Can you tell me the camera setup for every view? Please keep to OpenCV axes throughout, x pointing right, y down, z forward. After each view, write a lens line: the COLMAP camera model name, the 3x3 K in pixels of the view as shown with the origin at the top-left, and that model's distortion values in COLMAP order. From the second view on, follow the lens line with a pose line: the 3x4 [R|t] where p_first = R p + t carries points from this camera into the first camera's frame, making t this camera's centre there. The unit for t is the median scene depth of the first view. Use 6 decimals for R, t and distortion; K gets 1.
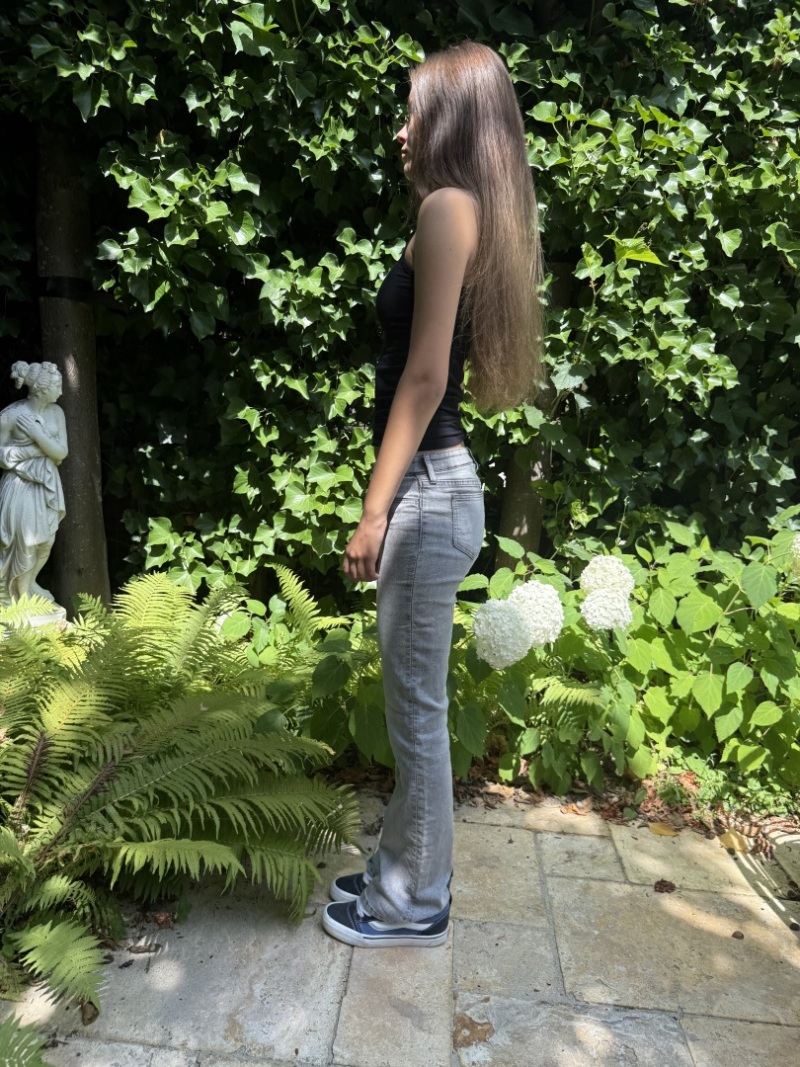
lens RADIAL K [[758.9, 0, 388.4], [0, 758.9, 552.7], [0, 0, 1]] dist [-0.003619, -0.010343]
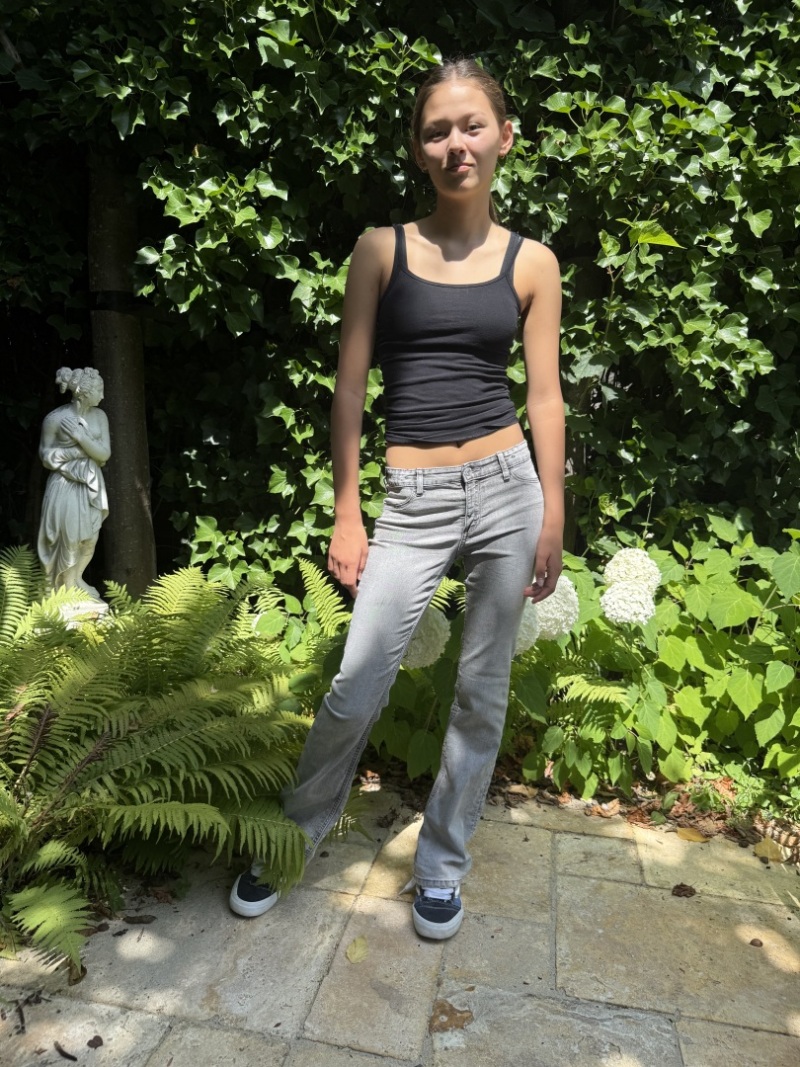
lens RADIAL K [[764.3, 0, 396.5], [0, 764.3, 552.0], [0, 0, 1]] dist [-0.010910, -0.000474]
pose [[0.993955, -0.001251, -0.109780, 0.095708], [-0.002805, 0.999319, -0.036789, 0.045542], [0.109751, 0.036875, 0.993275, -0.000076]]
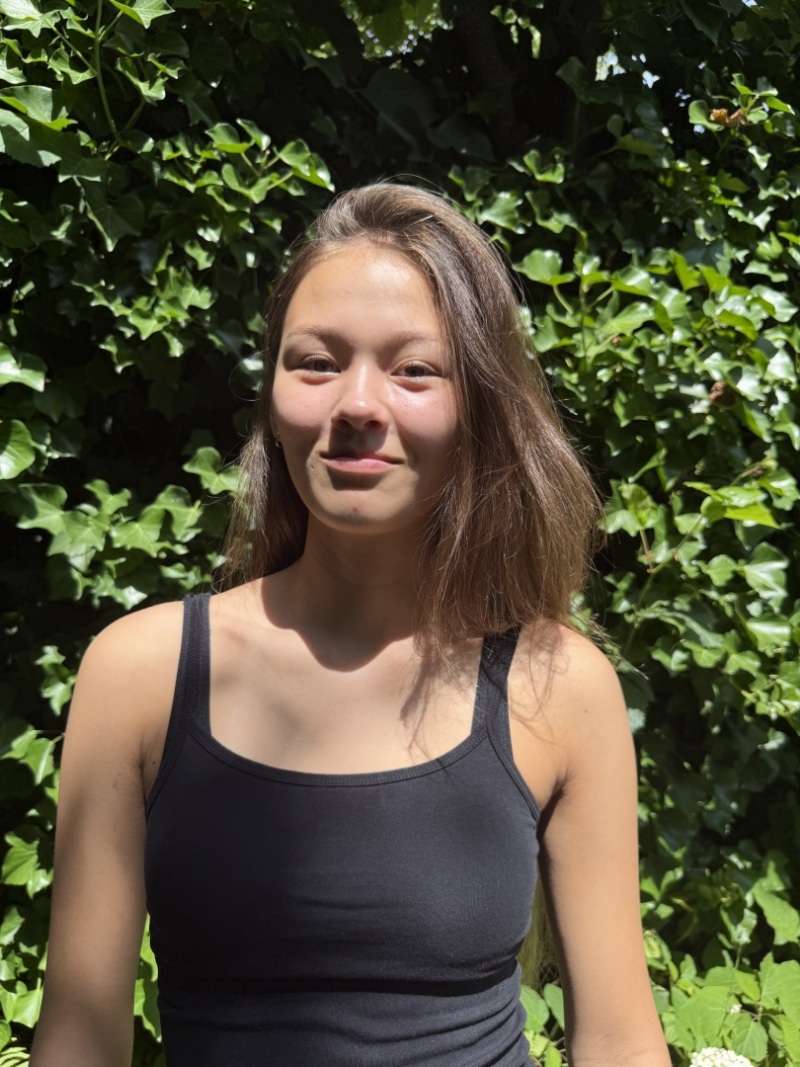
lens RADIAL K [[770.7, 0, 400.0], [0, 770.7, 533.5], [0, 0, 1]] dist [-0.000270, -0.007622]
pose [[0.987647, -0.026091, 0.154505, 0.001475], [0.056698, 0.978731, -0.197158, -0.251415], [-0.146075, 0.203482, 0.968120, 0.446118]]
